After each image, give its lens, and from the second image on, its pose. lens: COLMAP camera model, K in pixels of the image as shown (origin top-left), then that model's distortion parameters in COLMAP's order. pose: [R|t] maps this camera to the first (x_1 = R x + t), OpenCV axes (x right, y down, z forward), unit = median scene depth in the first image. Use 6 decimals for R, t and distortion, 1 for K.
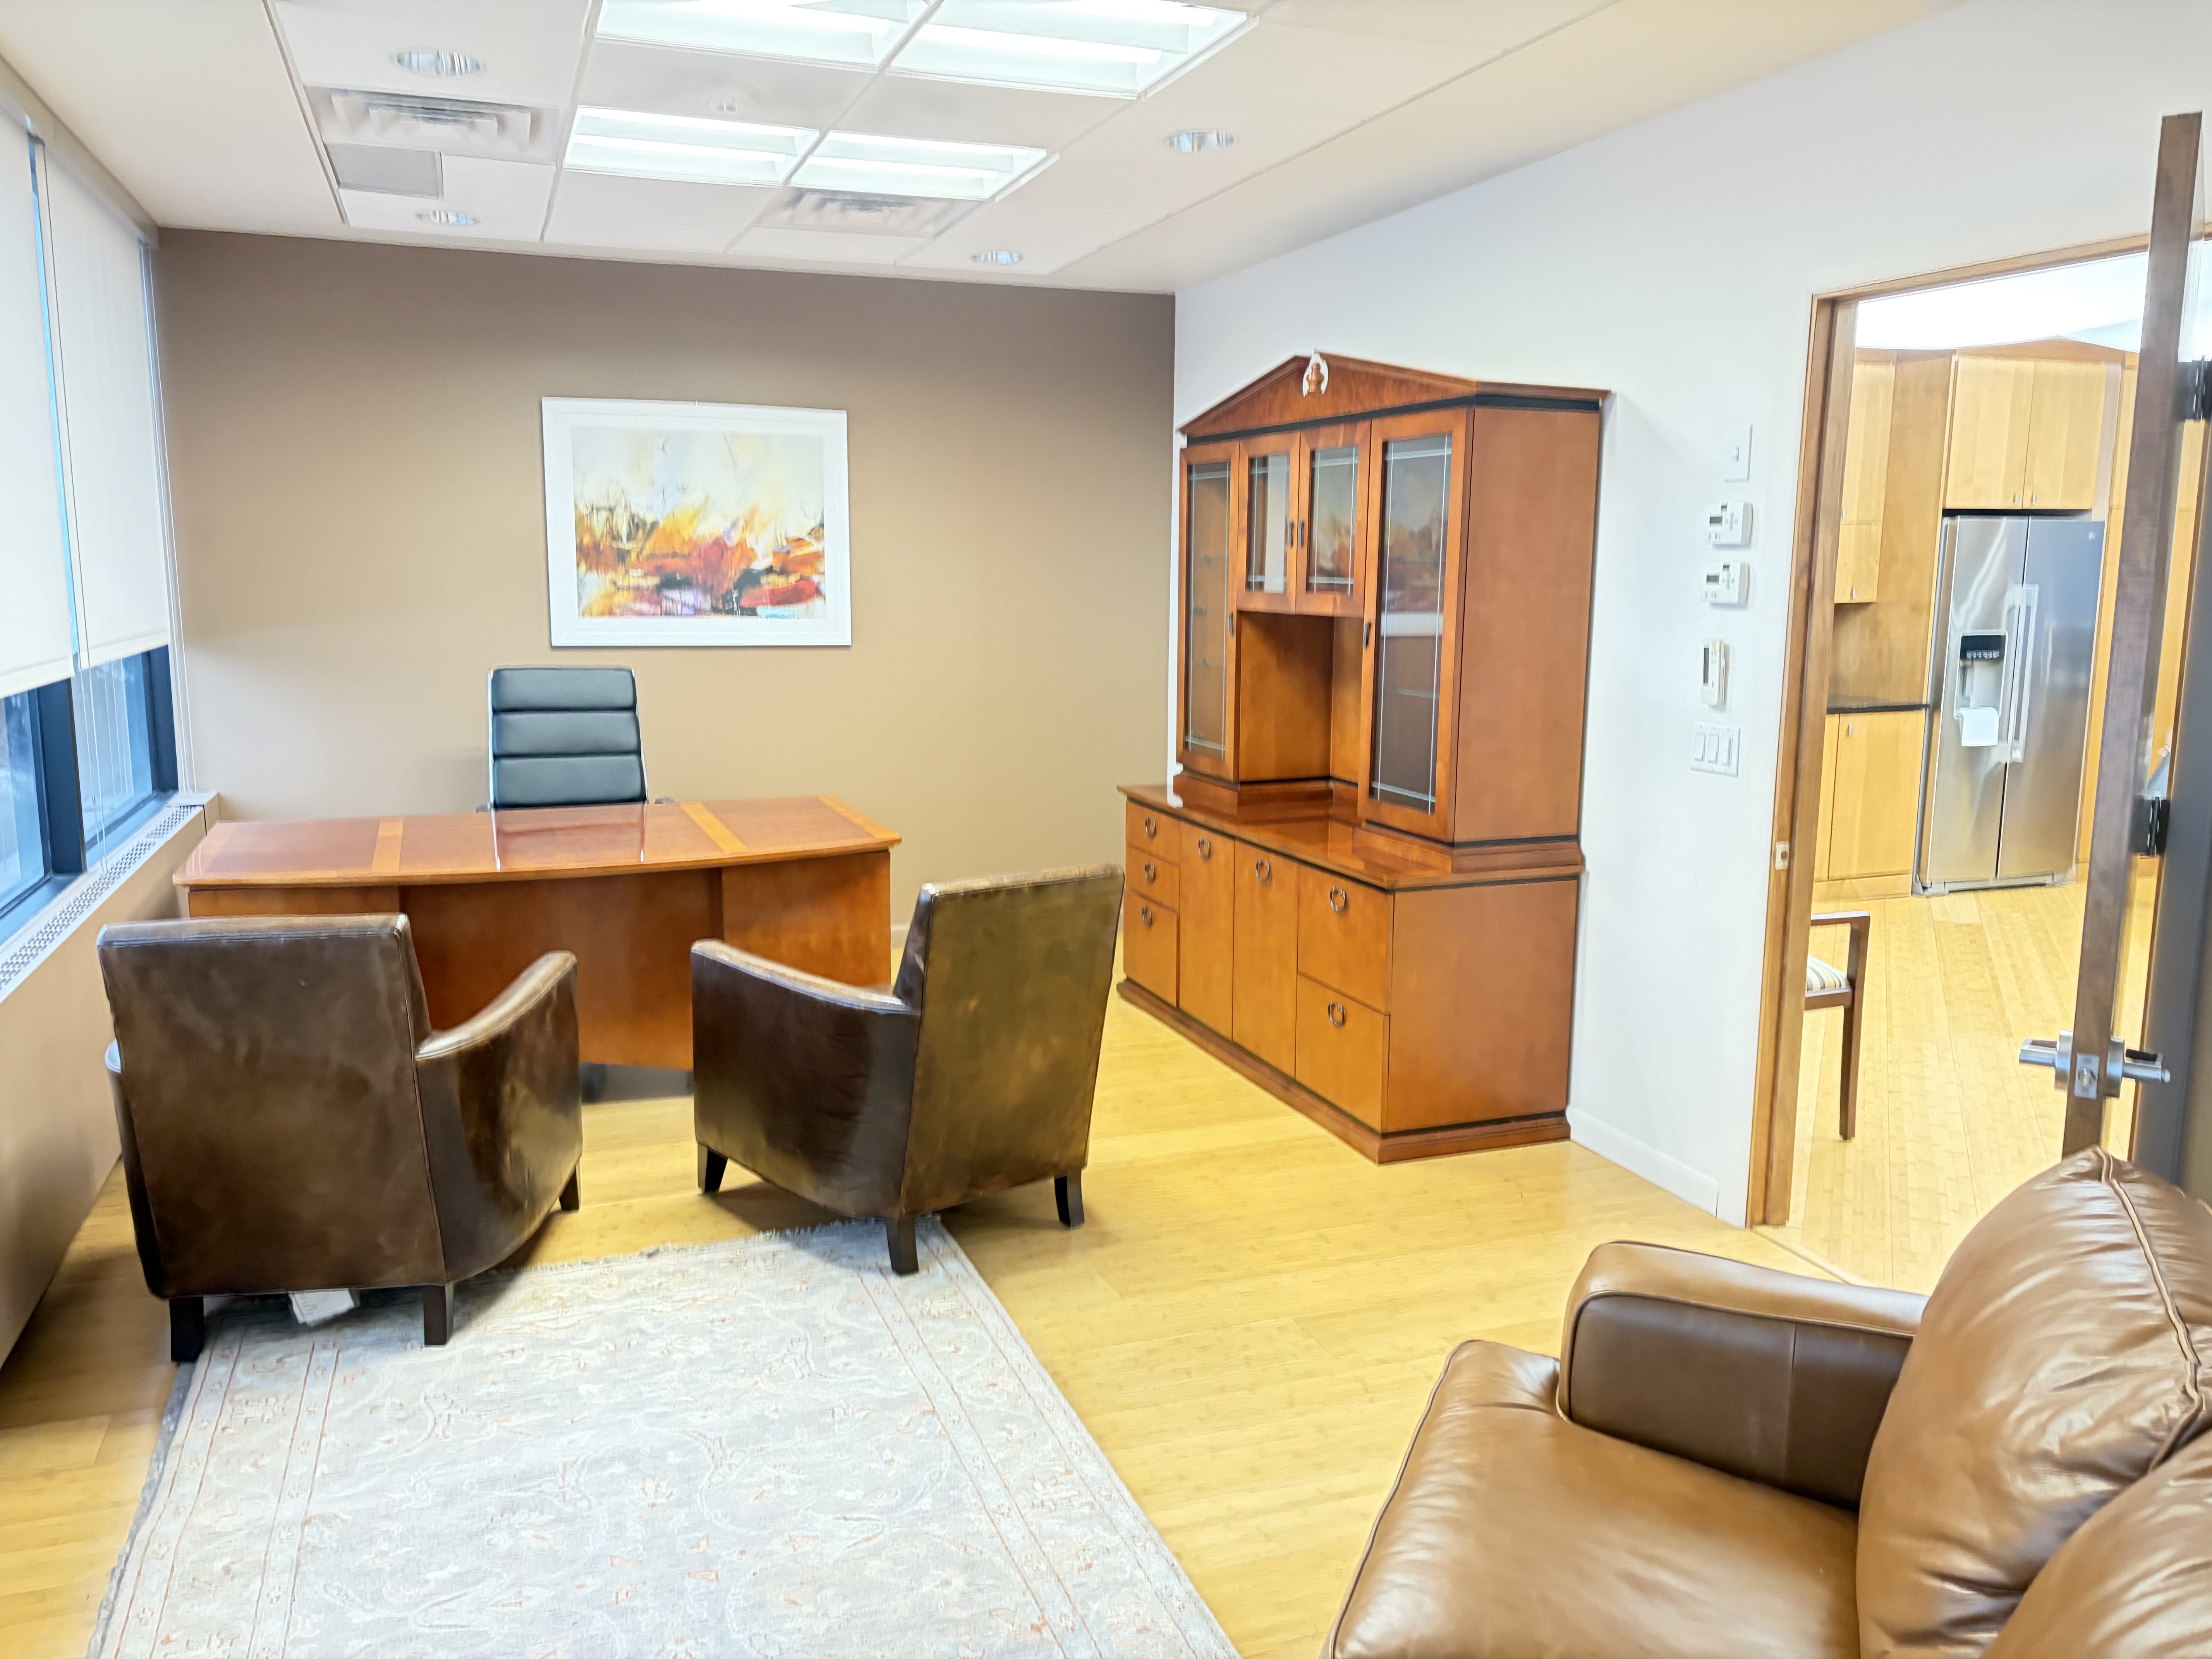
lens RADIAL K [[1670.5, 0, 1106.0], [0, 1670.5, 829.5], [0, 0, 1]] dist [0.058429, -0.059225]
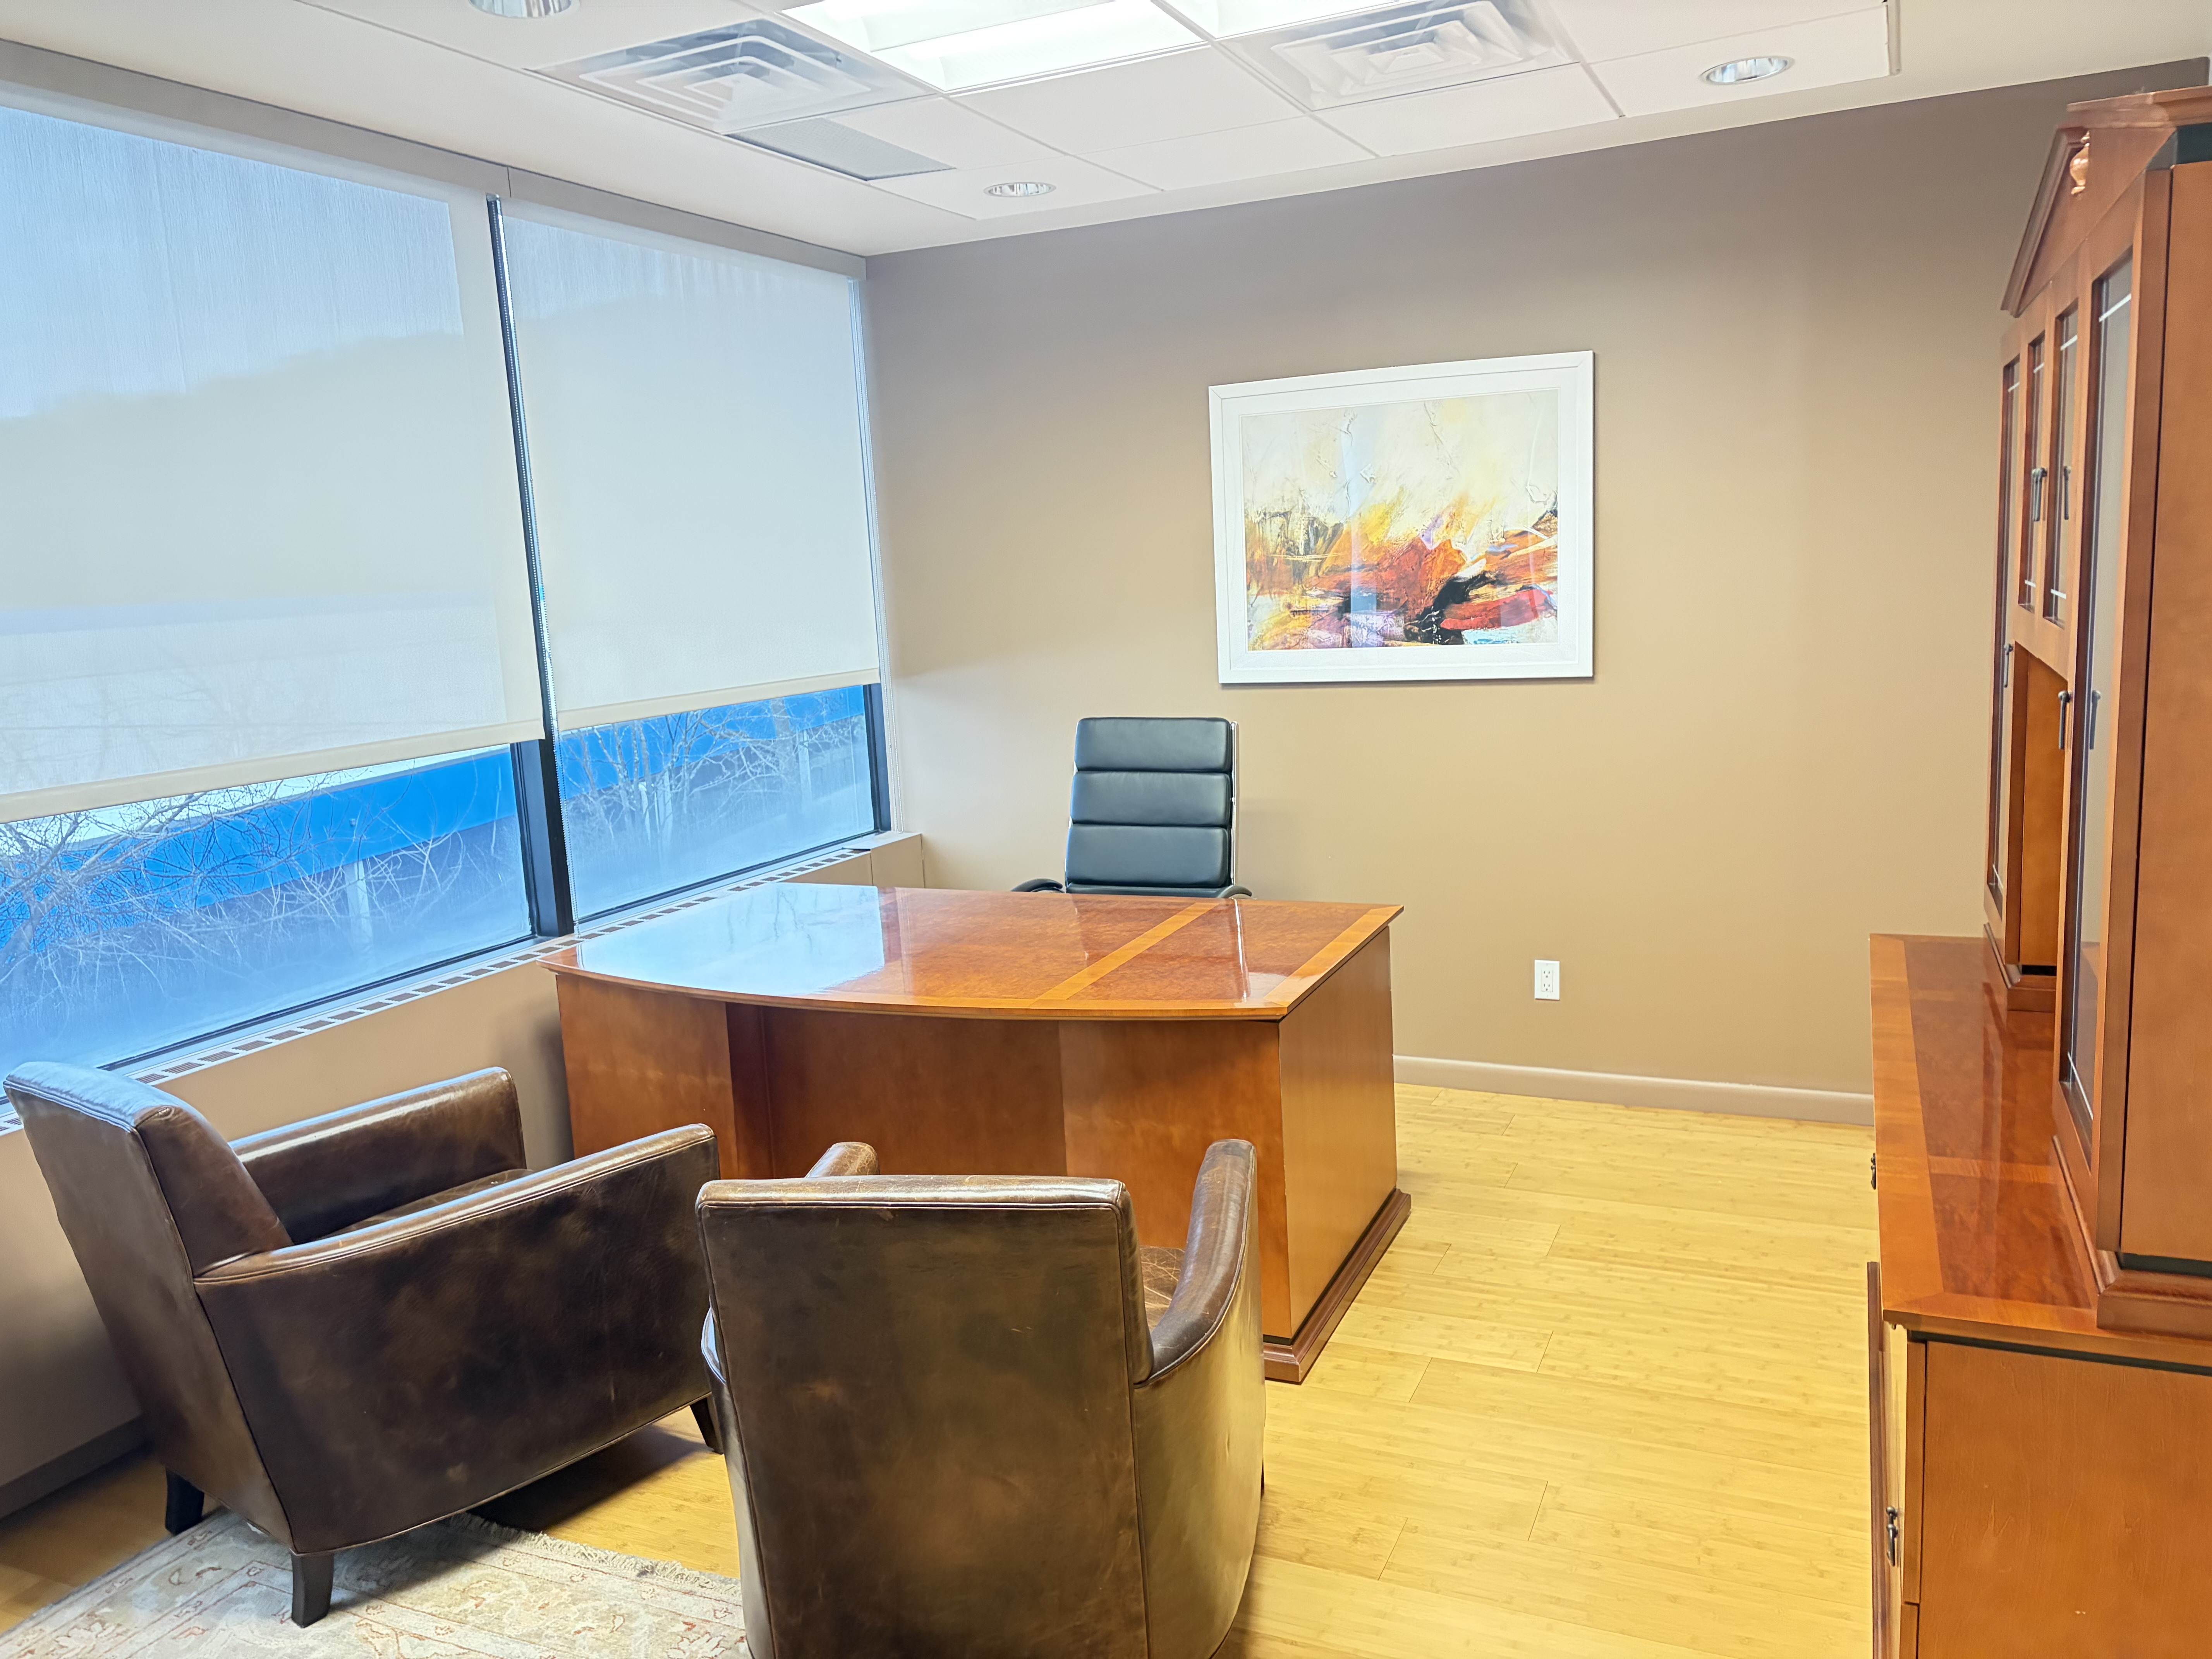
lens RADIAL K [[1631.1, 0, 1102.8], [0, 1631.1, 869.4], [0, 0, 1]] dist [0.006234, -0.003235]
pose [[0.700859, 0.083225, -0.708428, 0.210743], [-0.054072, 0.996511, 0.063574, -0.065530], [0.711247, -0.006250, 0.702914, 0.383407]]
